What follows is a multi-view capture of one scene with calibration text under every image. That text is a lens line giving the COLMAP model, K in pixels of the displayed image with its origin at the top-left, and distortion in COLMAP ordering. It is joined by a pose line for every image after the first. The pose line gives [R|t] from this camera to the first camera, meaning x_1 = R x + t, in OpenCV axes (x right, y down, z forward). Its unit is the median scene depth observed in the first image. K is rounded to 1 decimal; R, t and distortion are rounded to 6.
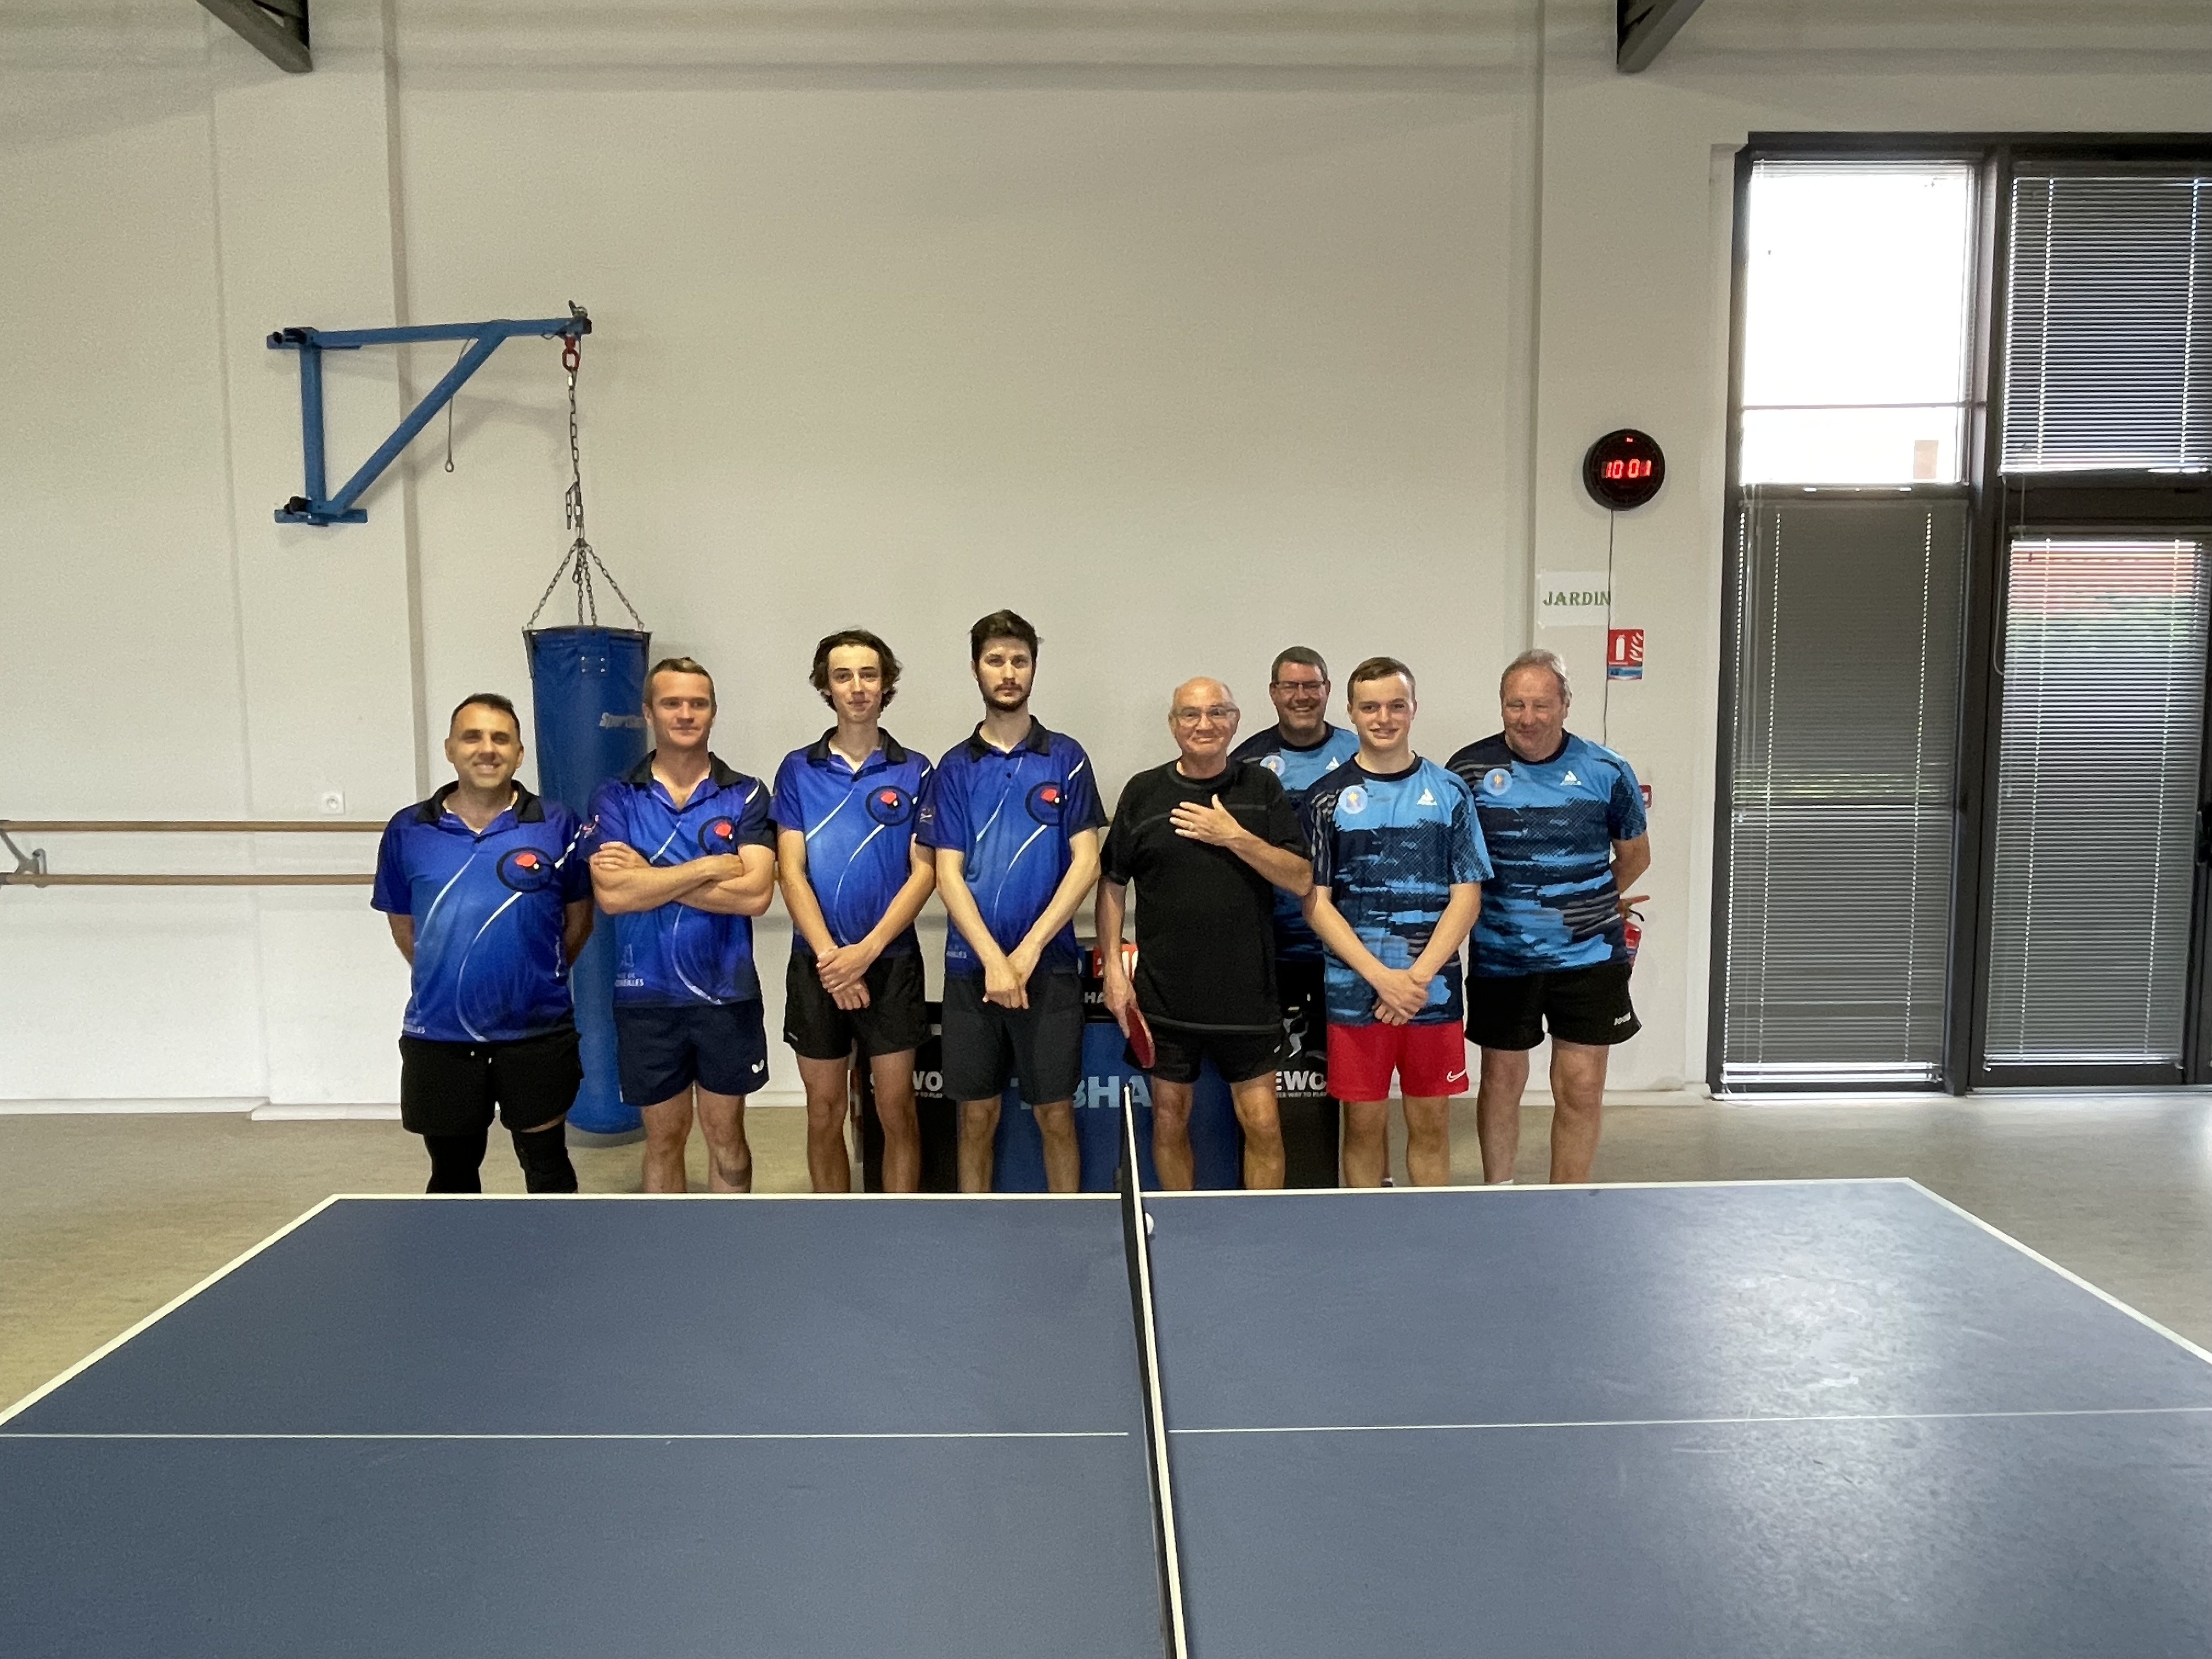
lens RADIAL K [[1360.8, 0, 1116.3], [0, 1360.8, 806.3], [0, 0, 1]] dist [-0.001638, -0.000024]
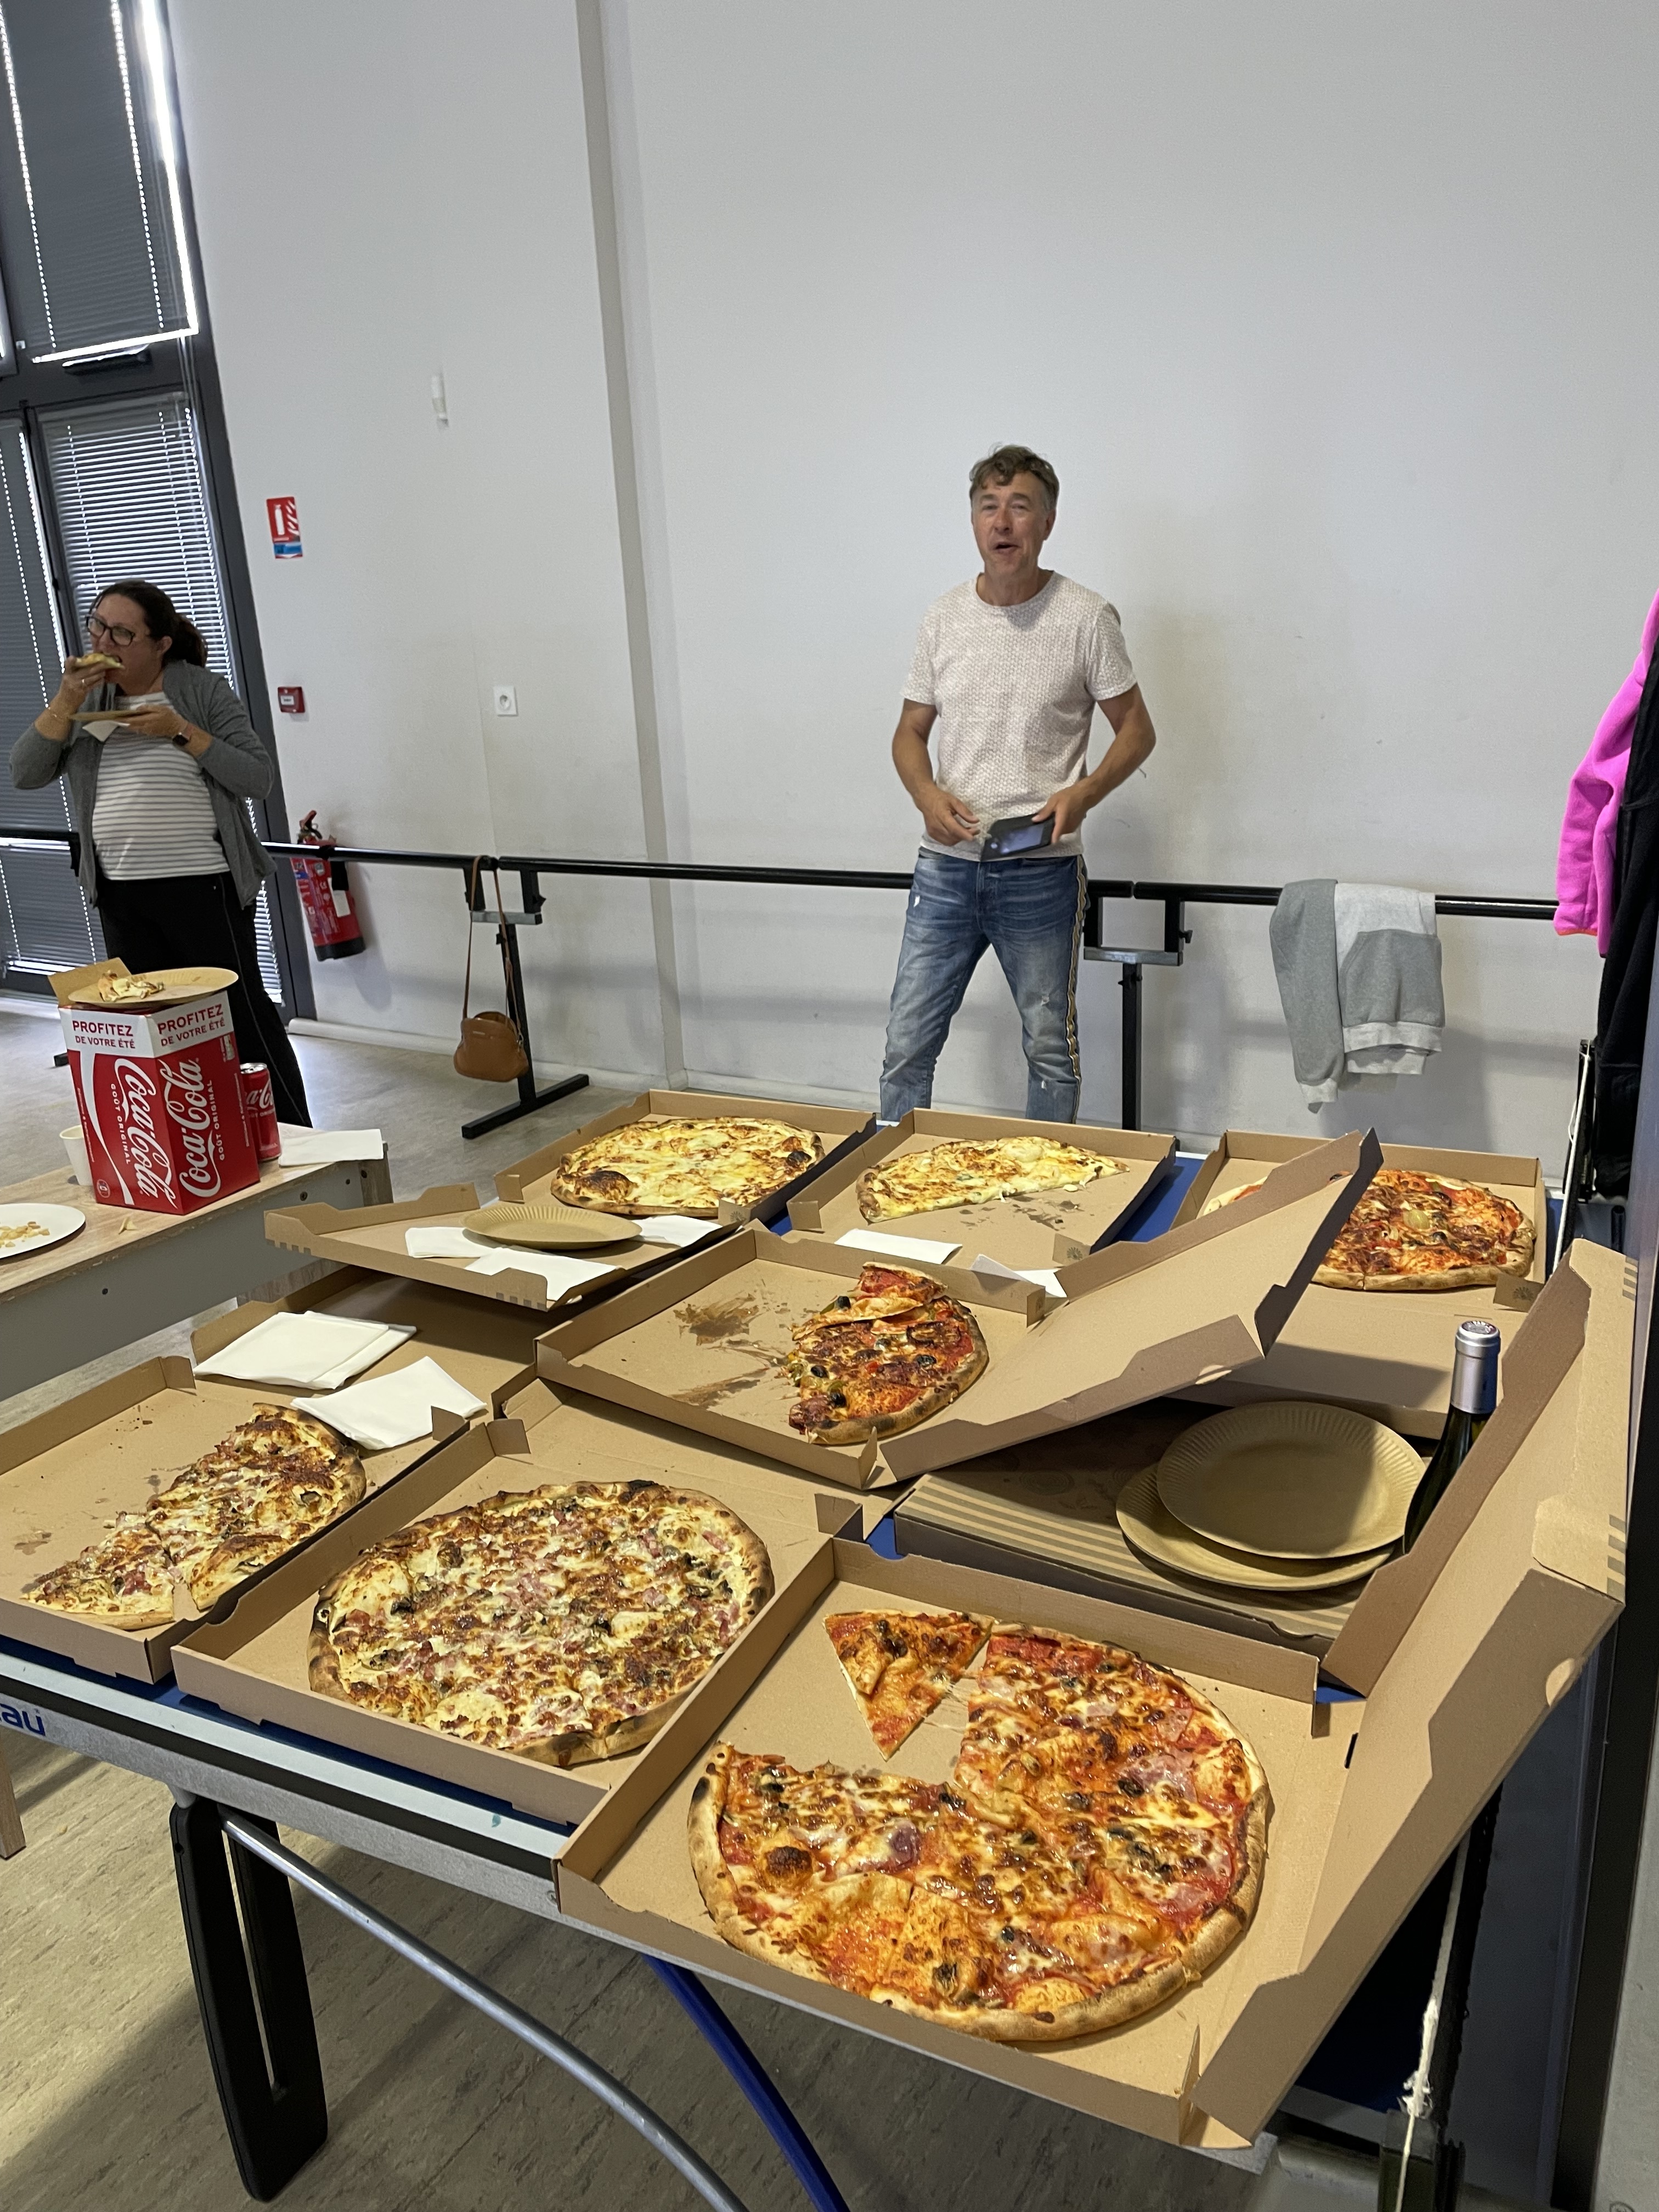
lens RADIAL K [[1674.7, 0, 836.3], [0, 1674.7, 1138.2], [0, 0, 1]] dist [0.089909, -0.120544]
pose [[0.858670, 0.124227, -0.497246, 1.280053], [0.002623, 0.969104, 0.246639, 0.001647], [0.512522, -0.213086, 0.831815, 0.179402]]
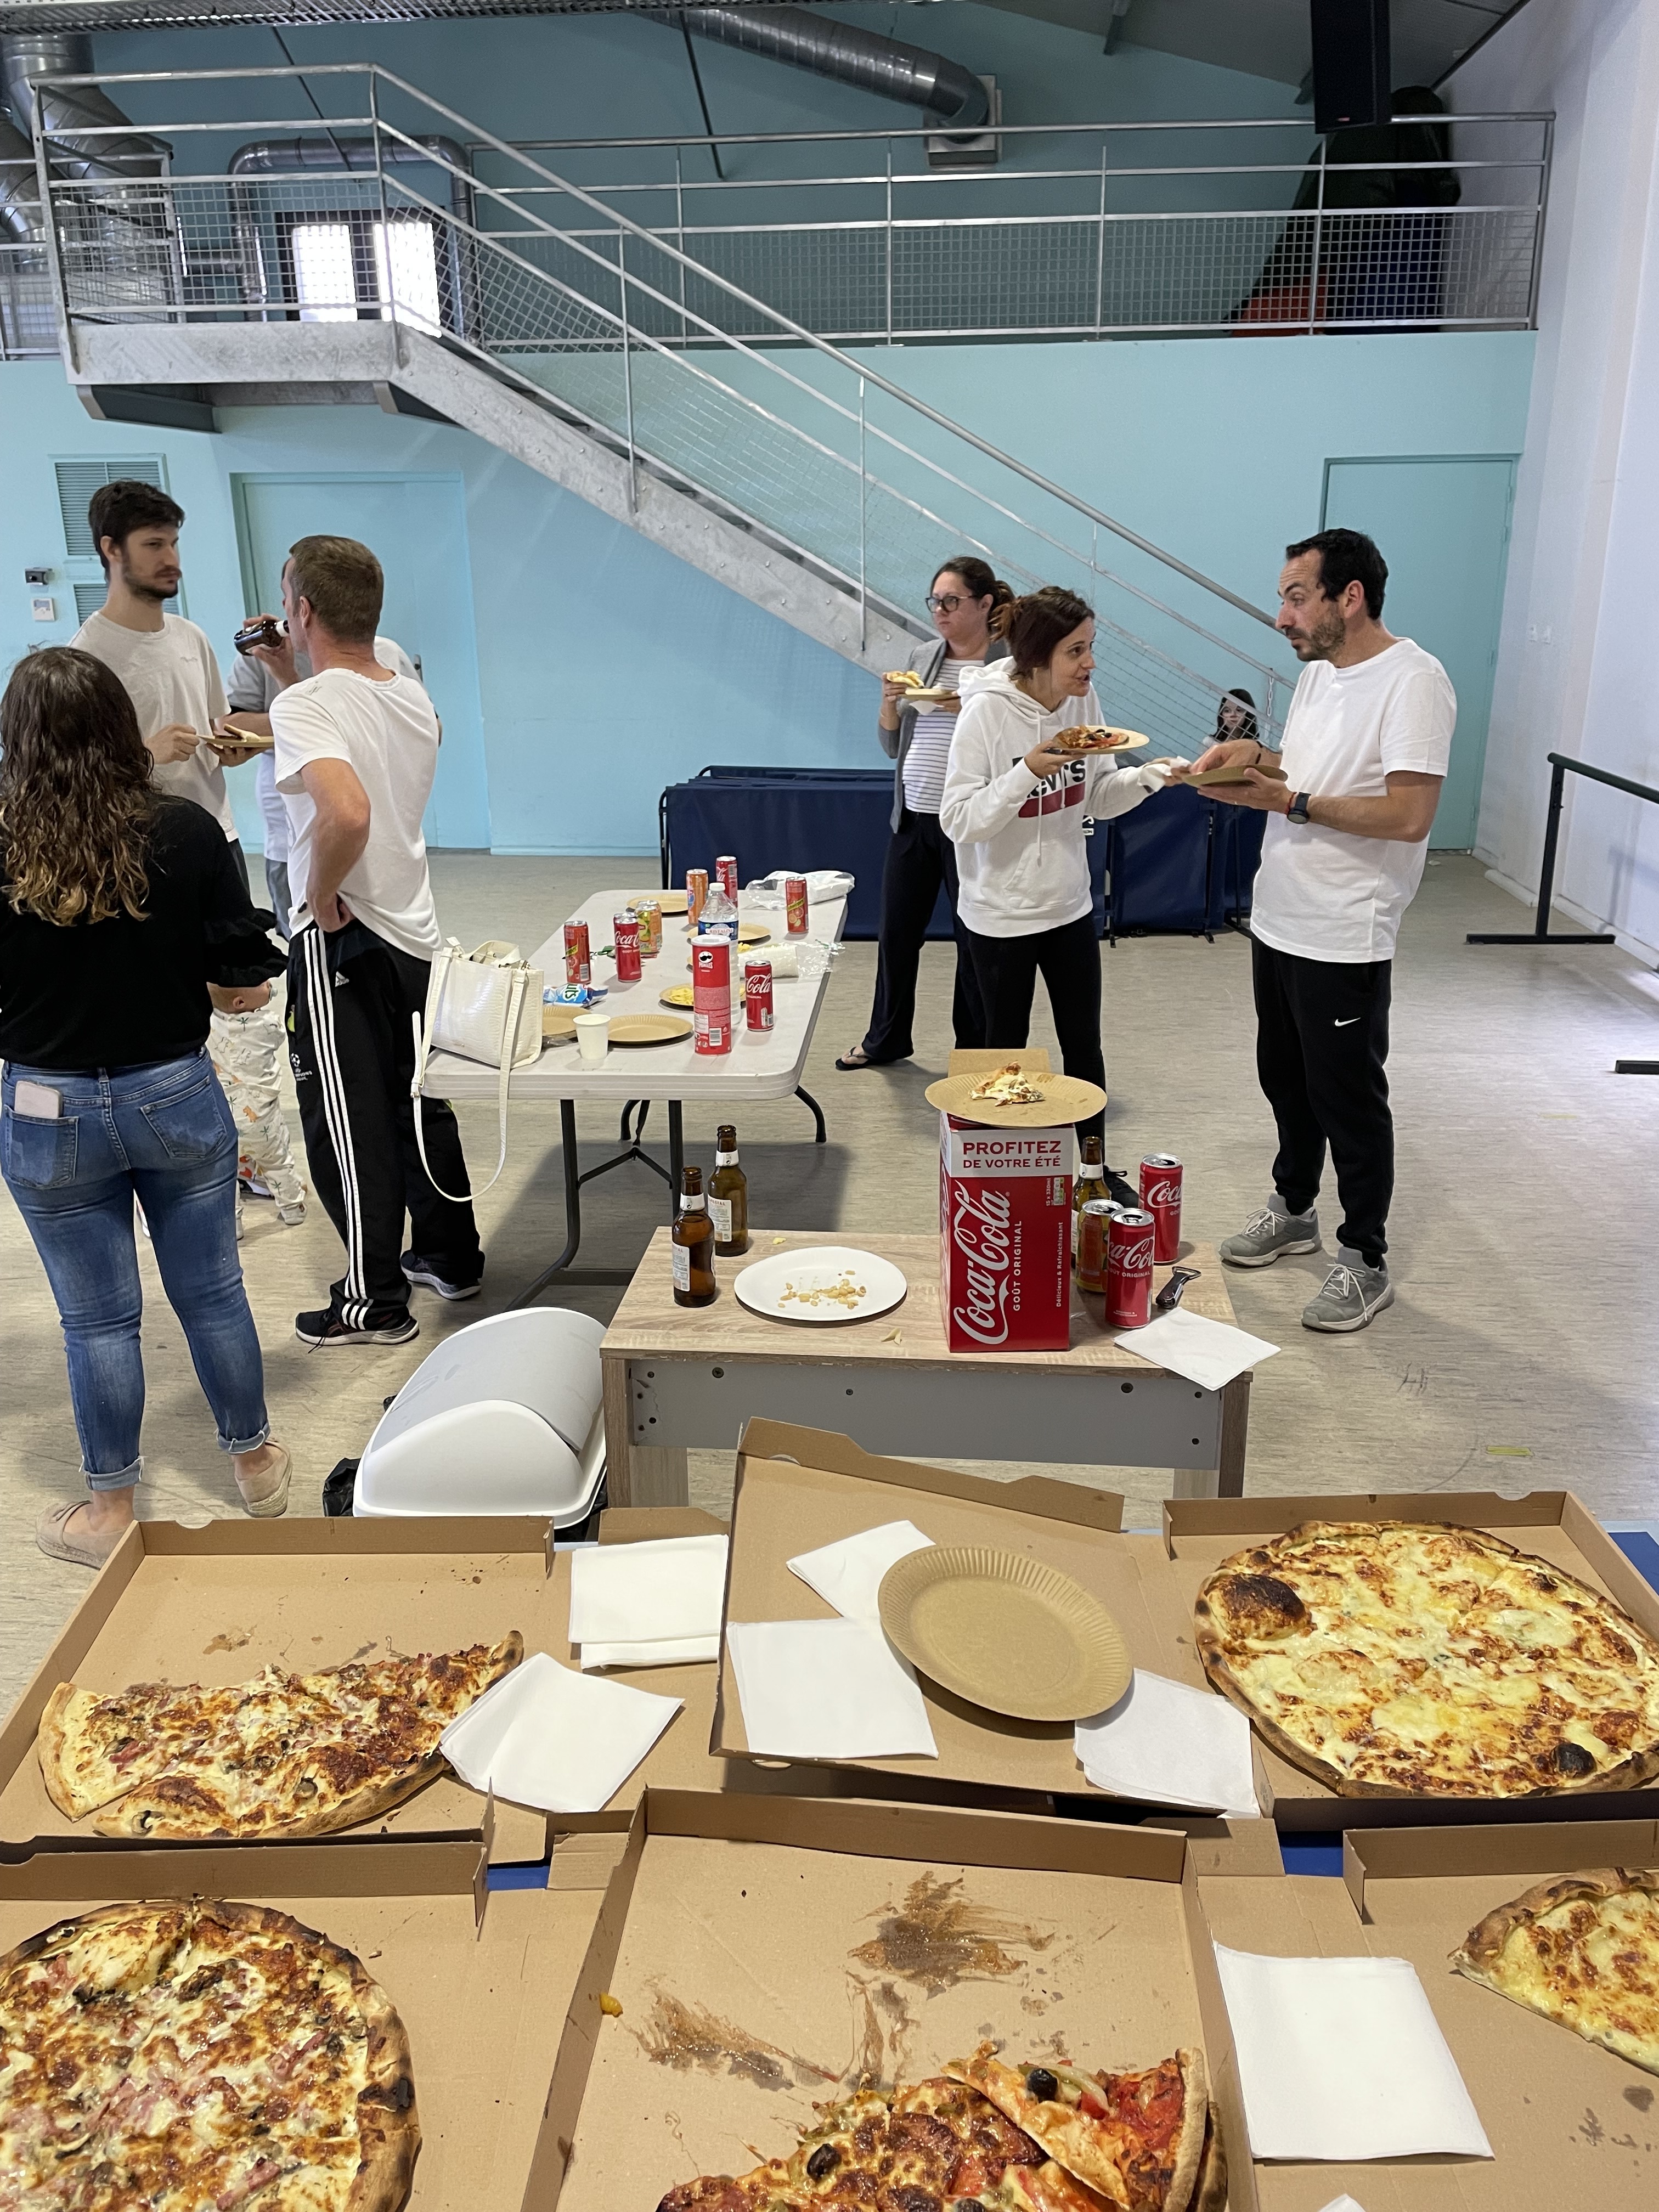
lens RADIAL K [[1666.4, 0, 830.8], [0, 1666.4, 1100.2], [0, 0, 1]] dist [0.097626, -0.129687]
pose [[-0.080261, 0.322962, -0.943003, 1.258922], [-0.063873, 0.942444, 0.328207, -0.050400], [0.994725, 0.086575, -0.055013, 0.457334]]
